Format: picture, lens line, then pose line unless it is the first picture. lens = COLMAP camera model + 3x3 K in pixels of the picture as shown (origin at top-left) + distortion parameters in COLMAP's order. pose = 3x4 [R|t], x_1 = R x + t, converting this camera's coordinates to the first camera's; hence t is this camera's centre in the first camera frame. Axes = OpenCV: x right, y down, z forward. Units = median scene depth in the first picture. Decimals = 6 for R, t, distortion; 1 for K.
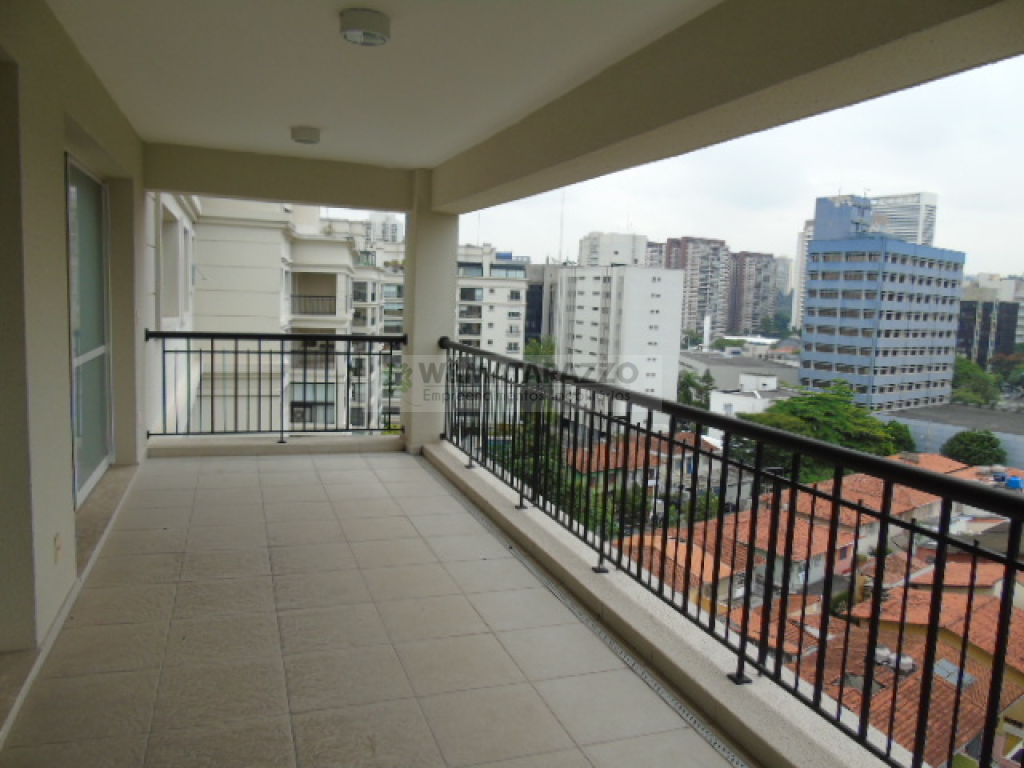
lens RADIAL K [[795.5, 0, 505.3], [0, 795.5, 384.1], [0, 0, 1]] dist [-0.019305, 0.002317]
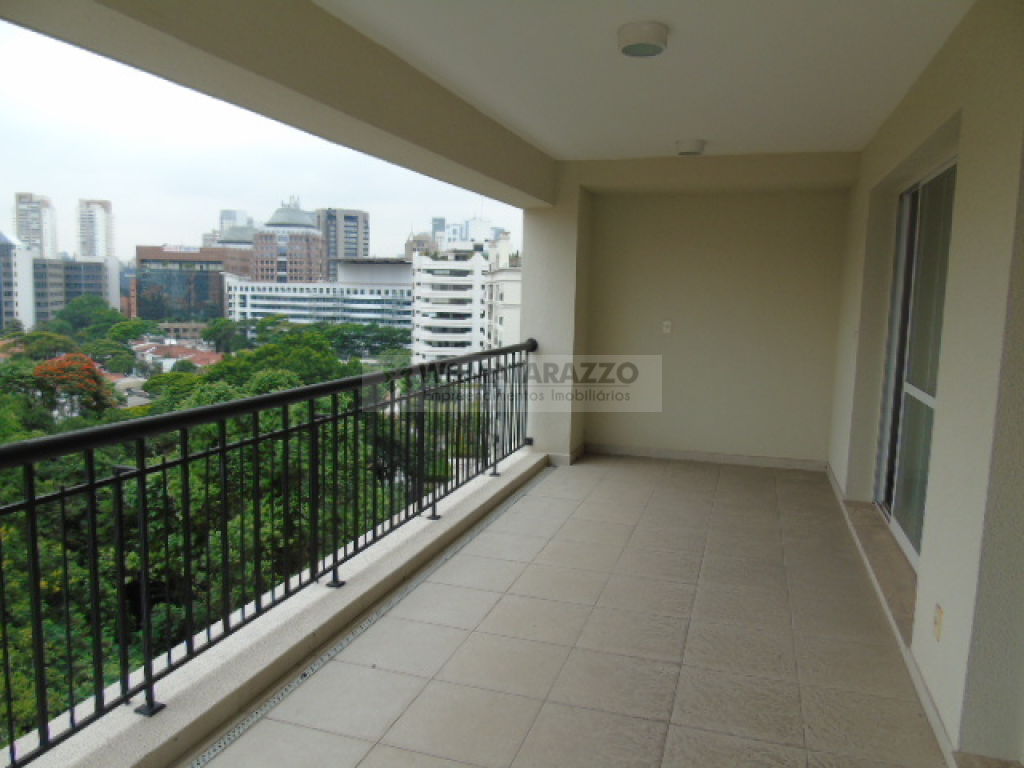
lens RADIAL K [[795.5, 0, 505.3], [0, 795.5, 384.1], [0, 0, 1]] dist [-0.019305, 0.002317]
pose [[-0.806160, -0.132174, 0.576746, -0.582039], [0.001829, 0.974170, 0.225808, -0.212793], [-0.591695, 0.183092, -0.785095, 1.702111]]
